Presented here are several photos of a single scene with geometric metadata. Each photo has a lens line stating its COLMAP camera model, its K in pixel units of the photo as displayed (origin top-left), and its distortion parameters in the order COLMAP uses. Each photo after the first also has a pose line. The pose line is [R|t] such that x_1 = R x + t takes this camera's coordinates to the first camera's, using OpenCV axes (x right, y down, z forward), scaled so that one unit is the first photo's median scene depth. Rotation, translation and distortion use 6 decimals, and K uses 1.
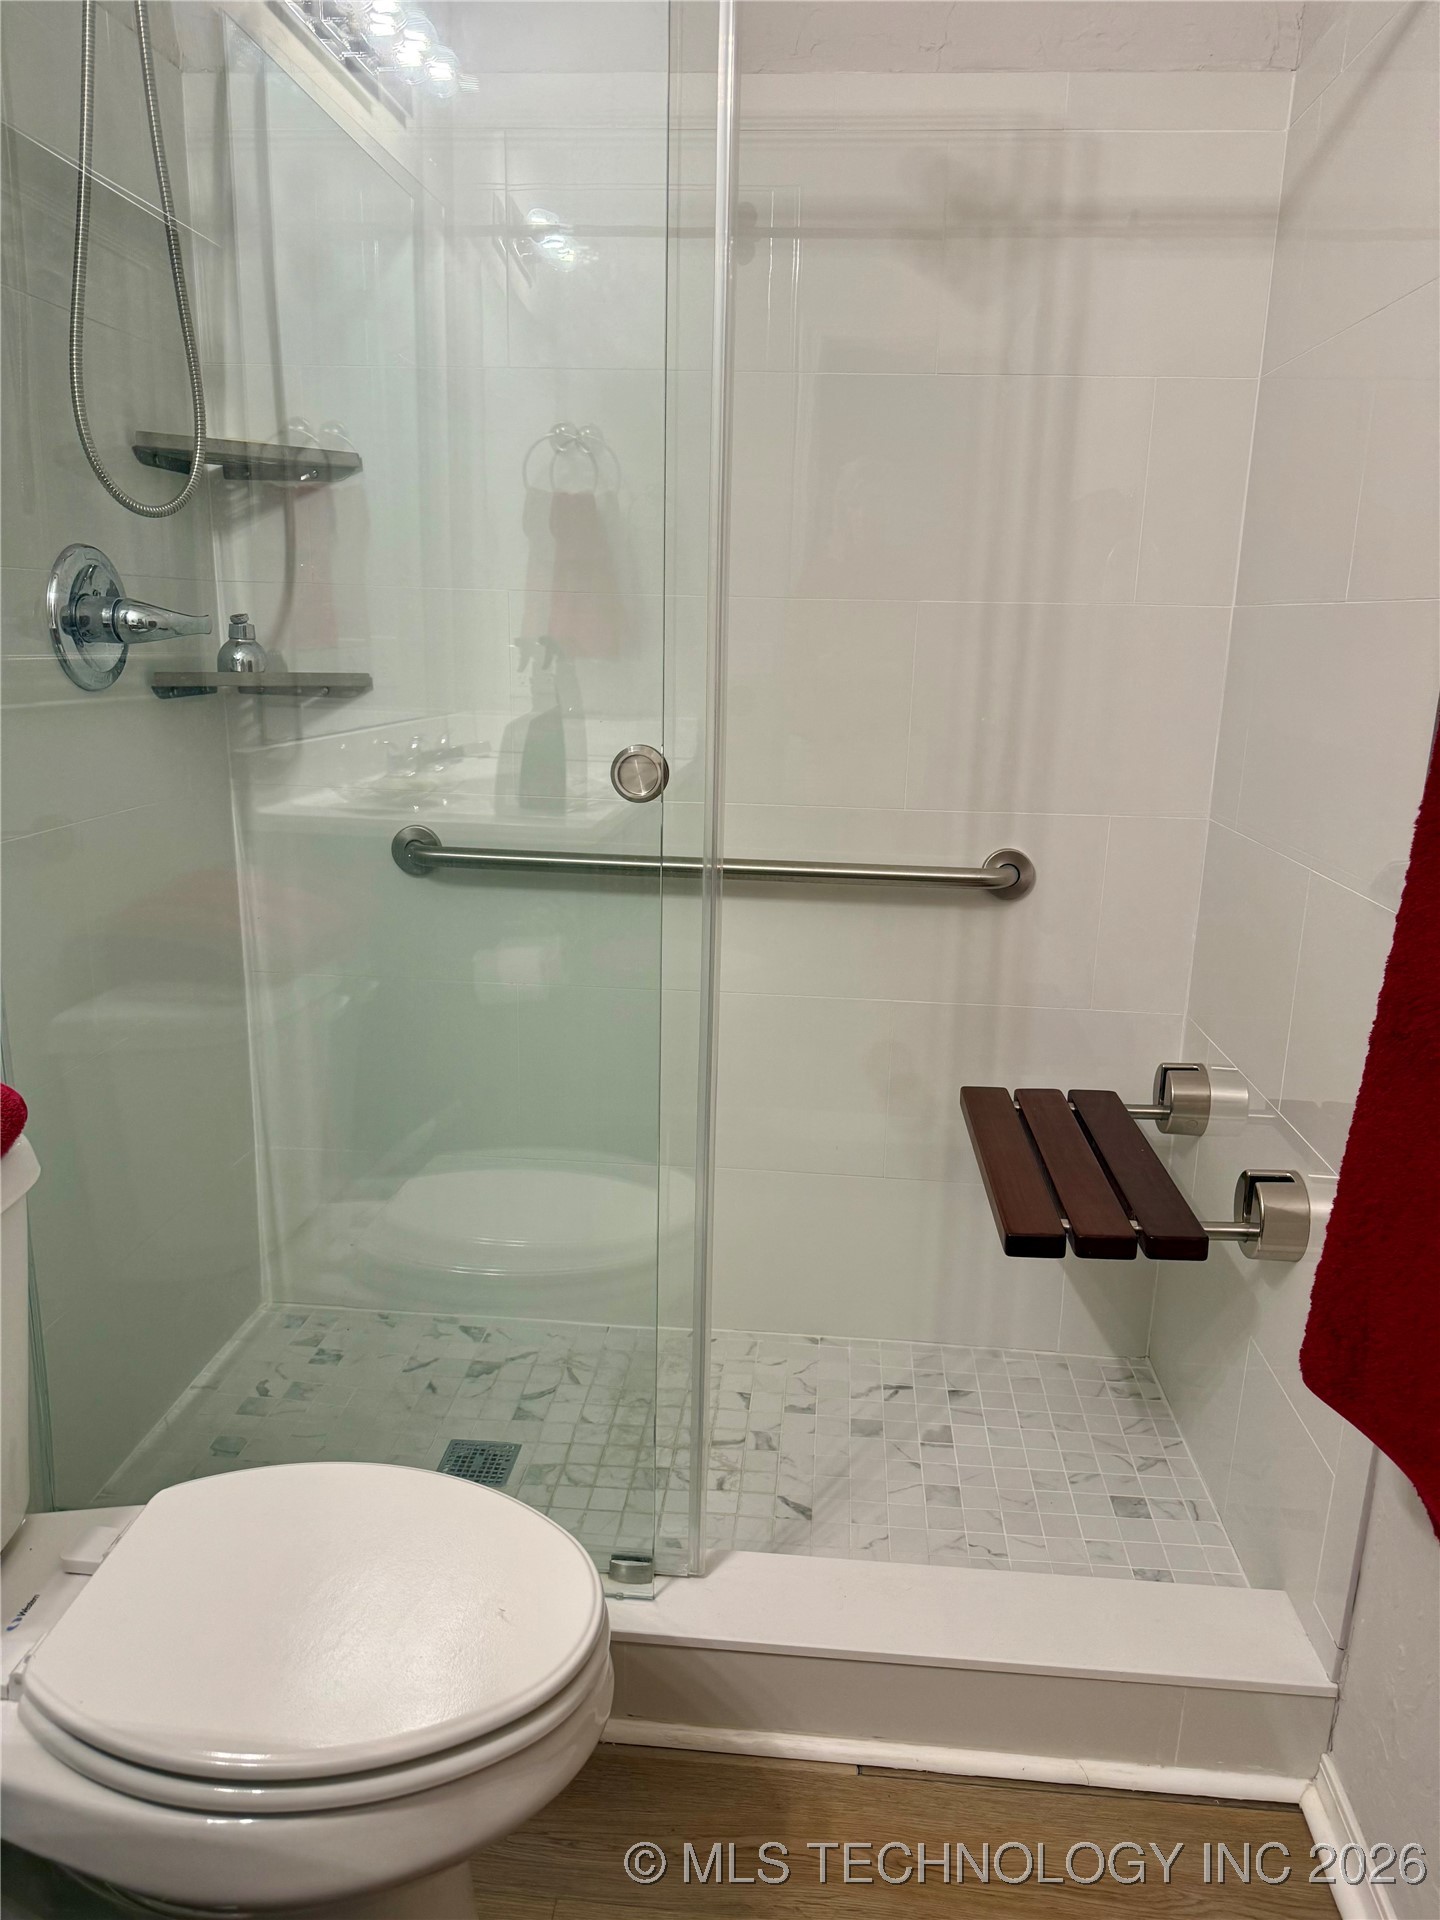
lens RADIAL K [[1352.2, 0, 720.0], [0, 1352.2, 960.0], [0, 0, 1]] dist [0.086530, -0.112437]
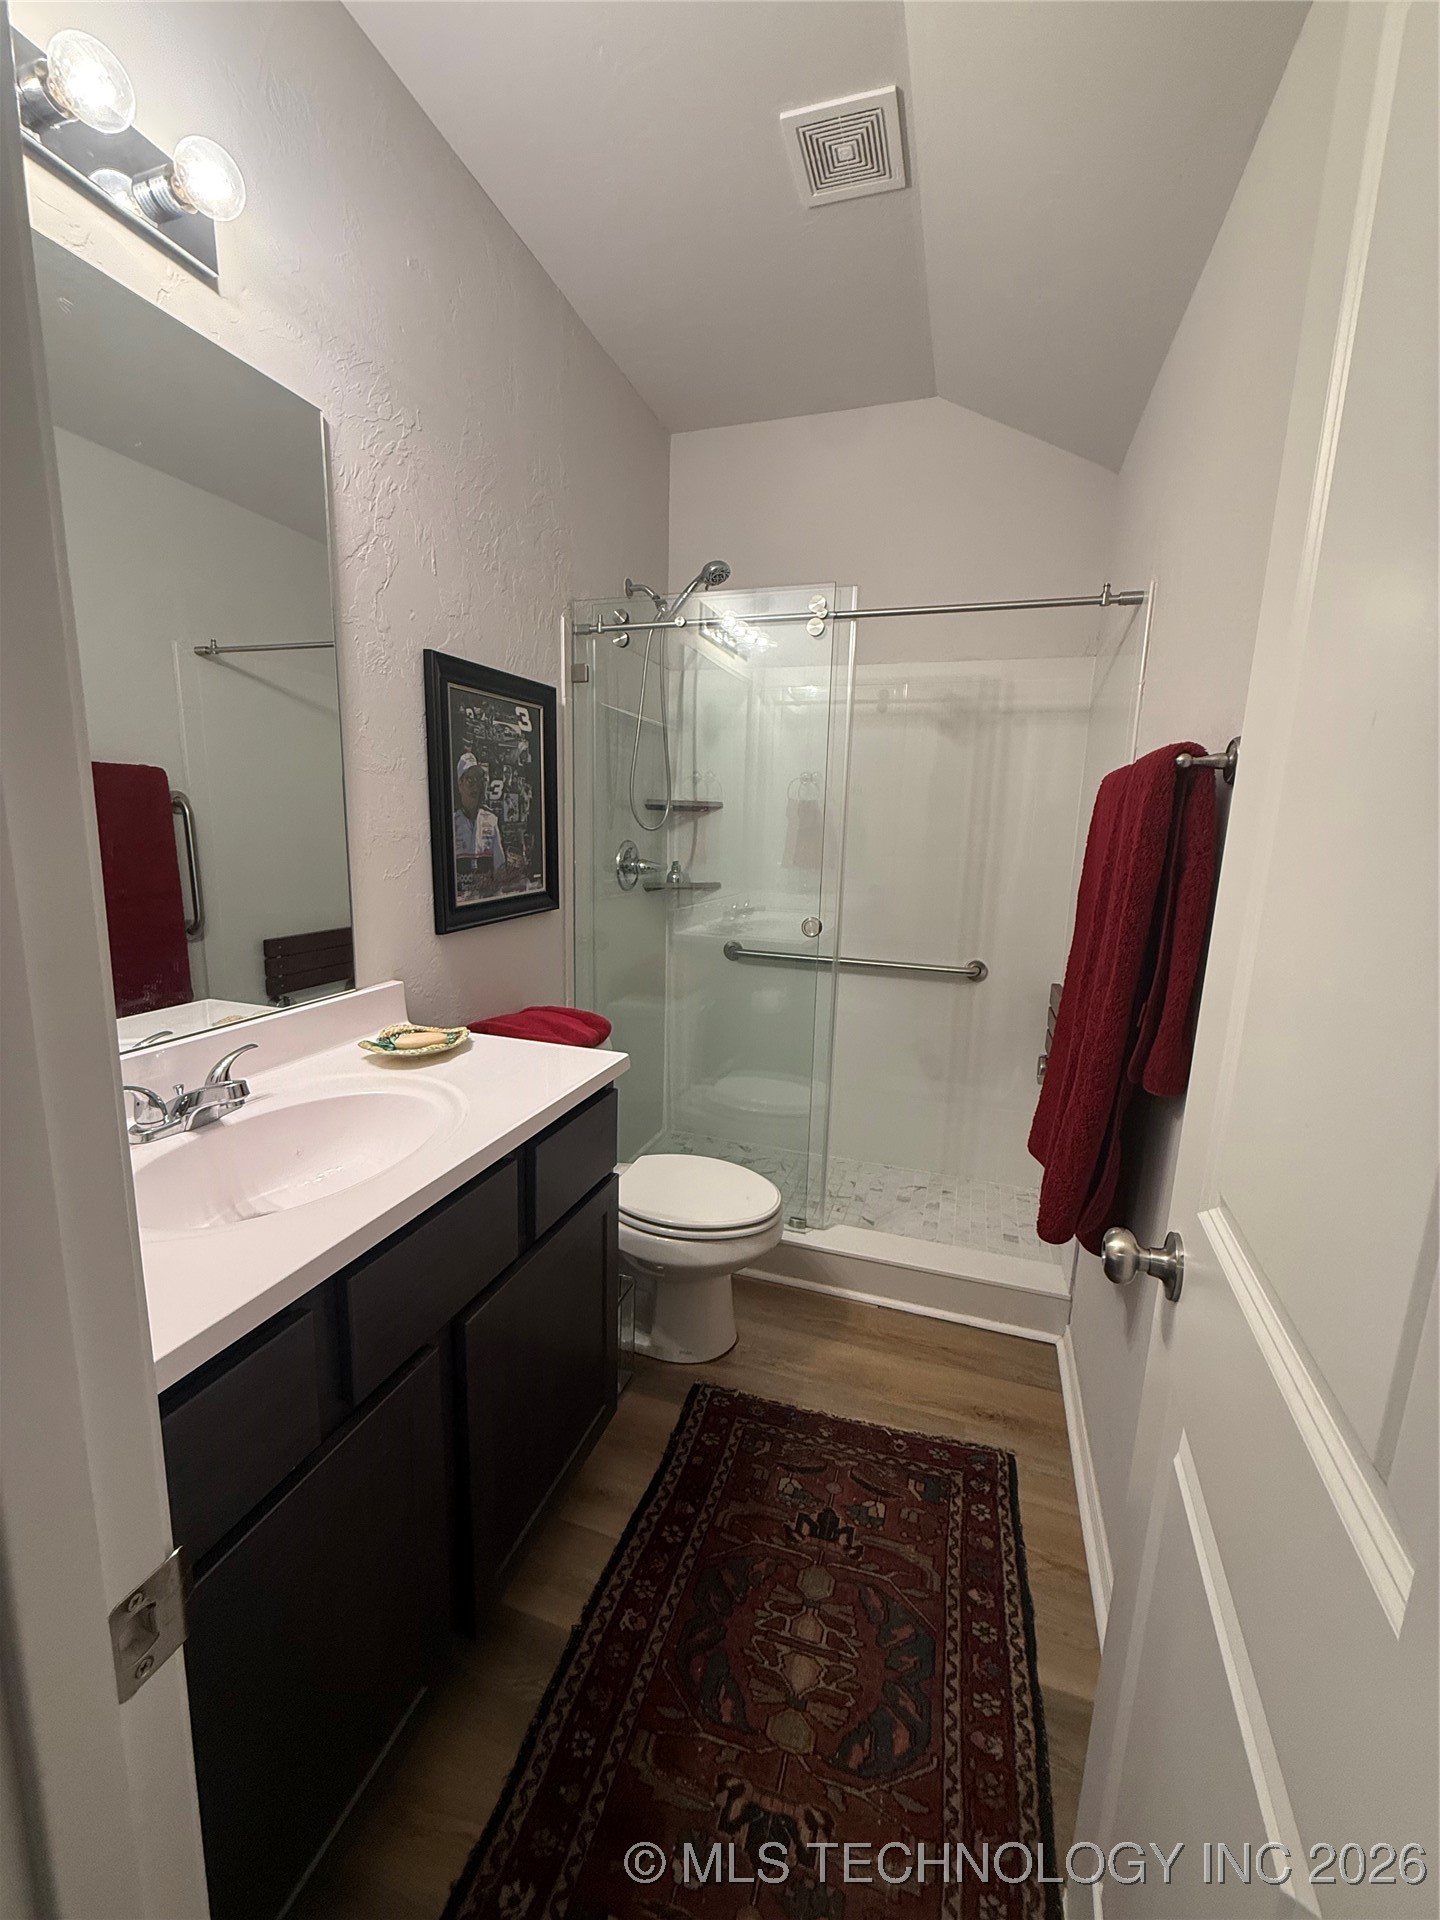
lens RADIAL K [[759.7, 0, 722.8], [0, 759.7, 956.7], [0, 0, 1]] dist [-0.000665, 0.000704]
pose [[0.973036, 0.043965, -0.226425, 0.088542], [-0.060213, 0.996044, -0.065358, 0.027594], [0.222655, 0.077230, 0.971833, -0.423858]]
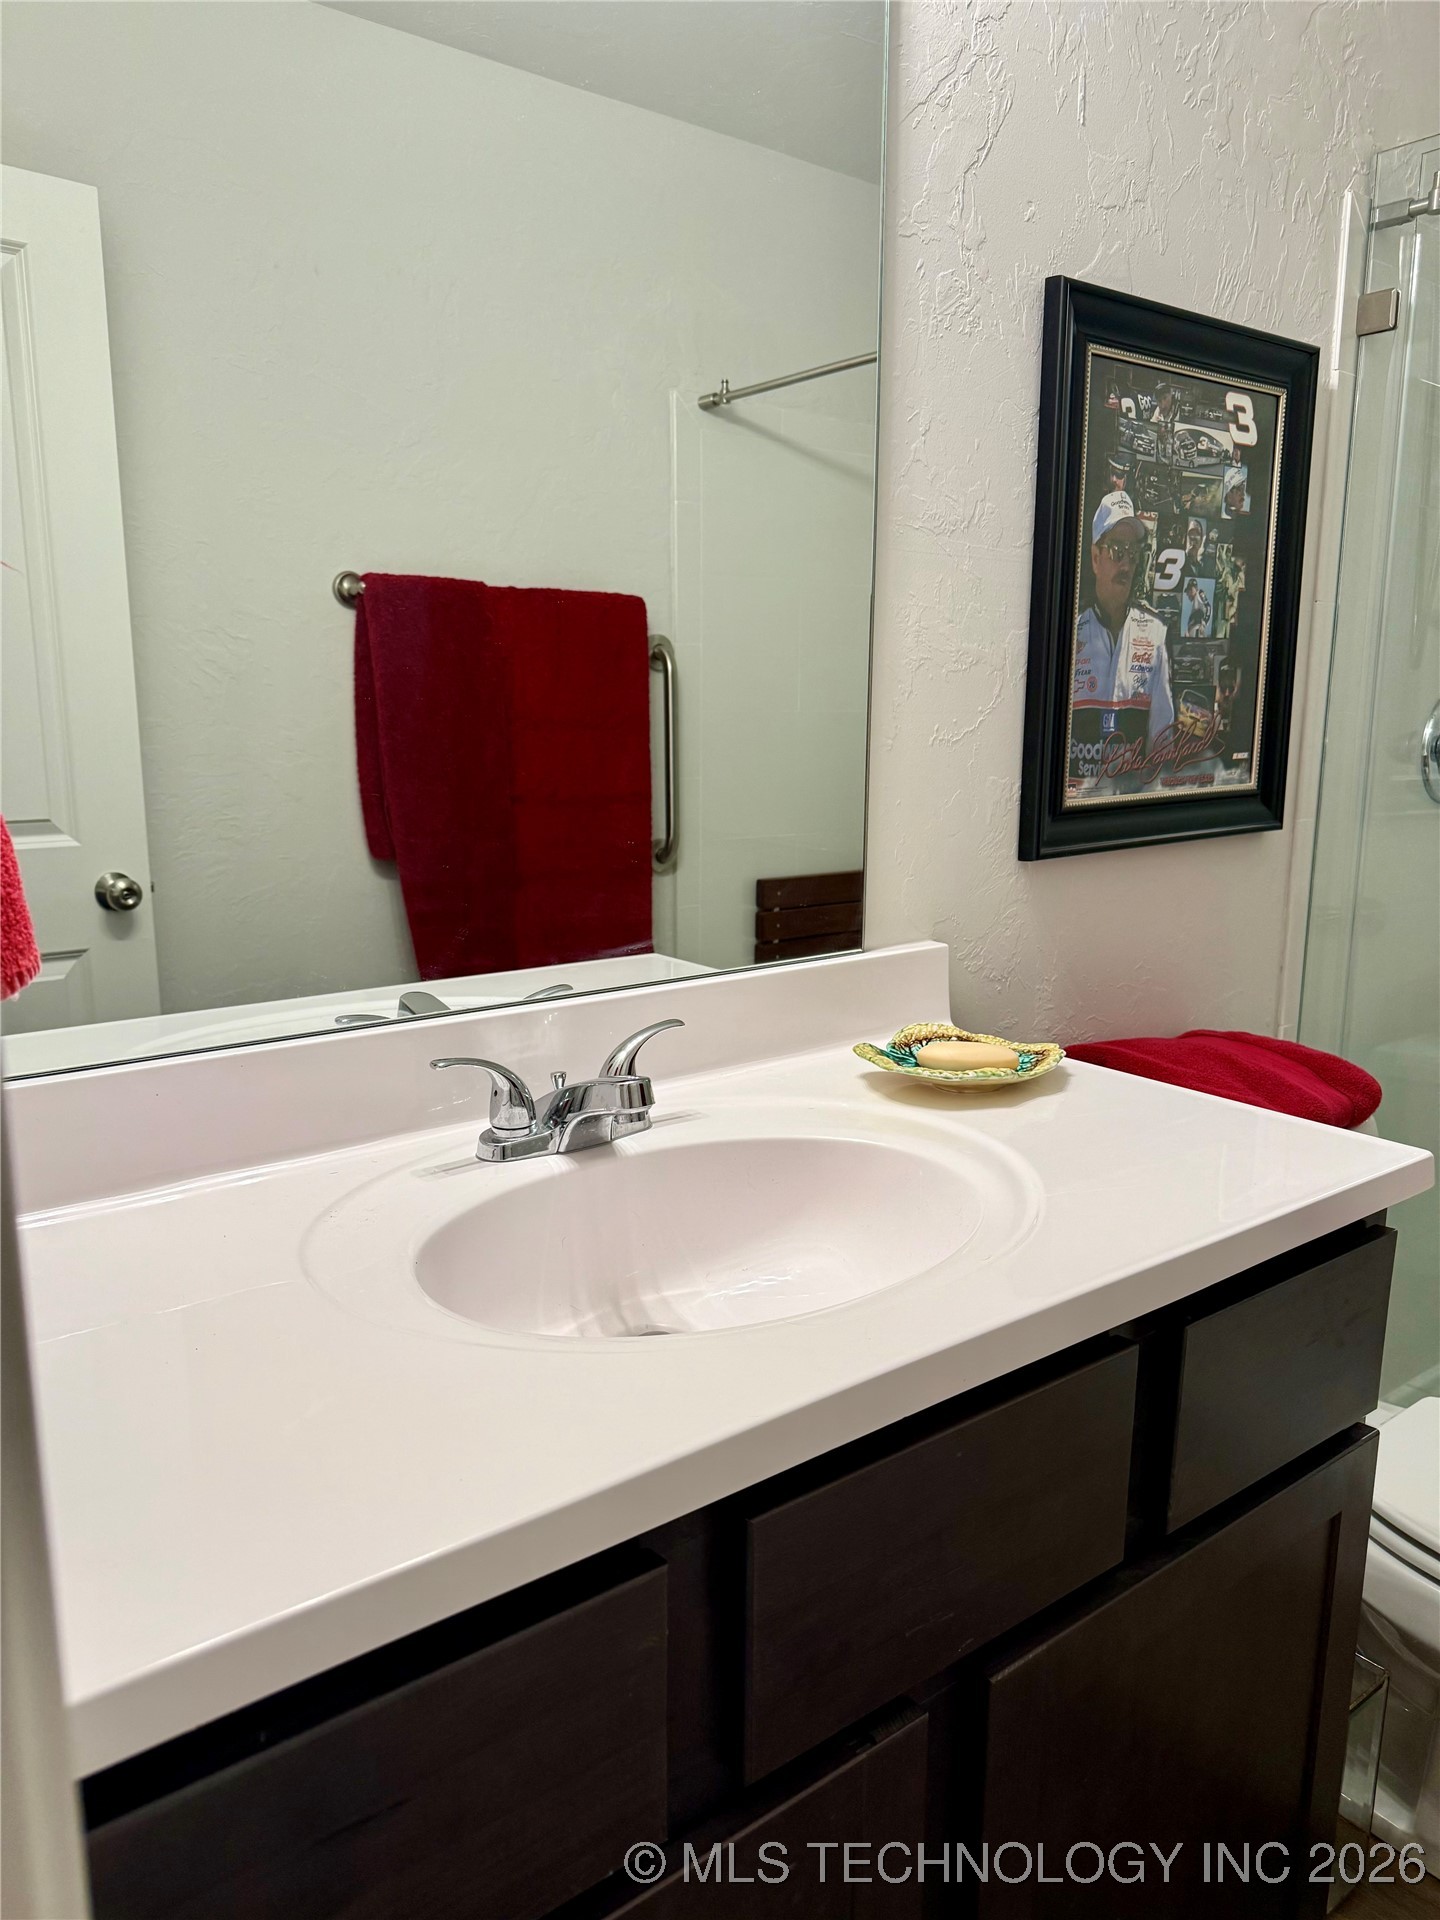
lens RADIAL K [[1364.4, 0, 720.0], [0, 1364.4, 960.0], [0, 0, 1]] dist [0.036033, -0.053068]
pose [[0.675399, 0.116496, -0.728193, 0.031153], [-0.167748, 0.985828, 0.002126, 0.051760], [0.718121, 0.120717, 0.685369, -0.304630]]
